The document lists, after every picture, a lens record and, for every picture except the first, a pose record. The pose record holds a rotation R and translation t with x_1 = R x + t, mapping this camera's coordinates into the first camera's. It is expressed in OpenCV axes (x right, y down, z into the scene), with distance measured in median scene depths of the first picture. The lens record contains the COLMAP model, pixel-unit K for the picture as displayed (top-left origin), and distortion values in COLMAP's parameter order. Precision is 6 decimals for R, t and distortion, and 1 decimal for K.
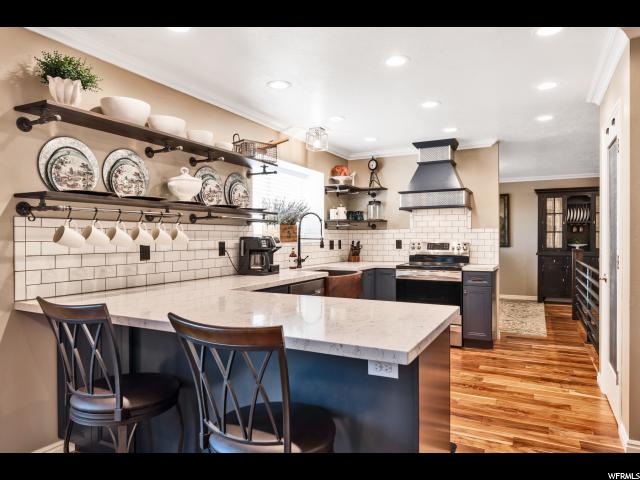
lens RADIAL K [[450.9, 0, 320.0], [0, 450.9, 240.0], [0, 0, 1]] dist [-0.005845, -0.000680]
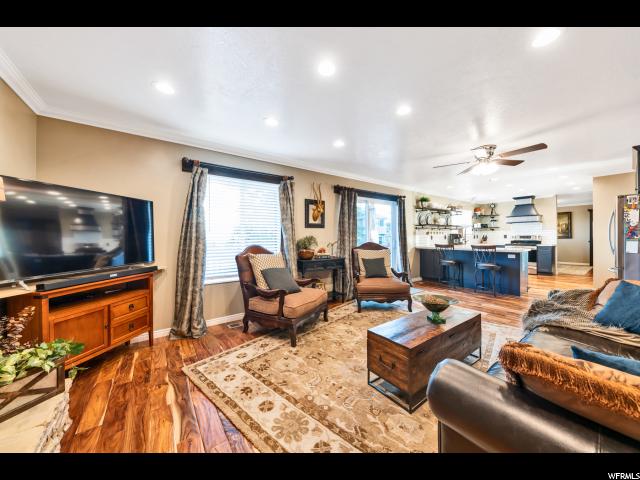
lens RADIAL K [[223.7, 0, 320.2], [0, 223.7, 237.4], [0, 0, 1]] dist [0.001867, 0.000100]
pose [[0.877008, -0.000802, -0.480475, -0.139226], [0.001332, 0.999999, 0.000764, 0.012381], [0.480474, -0.001310, 0.877008, -0.636020]]
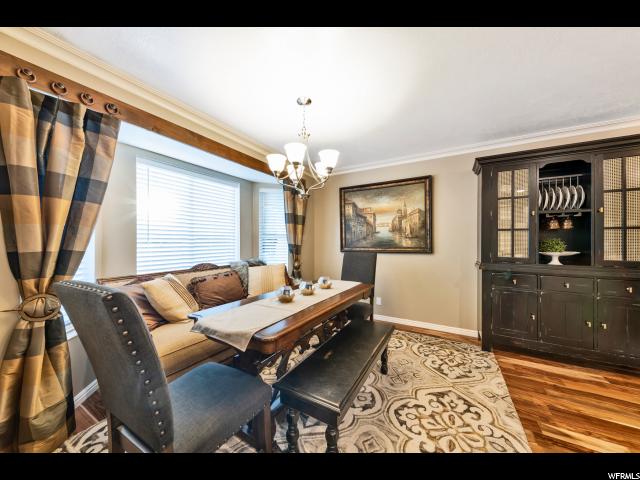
lens RADIAL K [[227.9, 0, 320.0], [0, 227.9, 240.0], [0, 0, 1]] dist [0.000584, 0.000015]
pose [[0.998586, 0.003461, -0.053052, 0.349314], [-0.004223, 0.999890, -0.014247, 0.000279], [0.052997, 0.014450, 0.998490, 0.842017]]
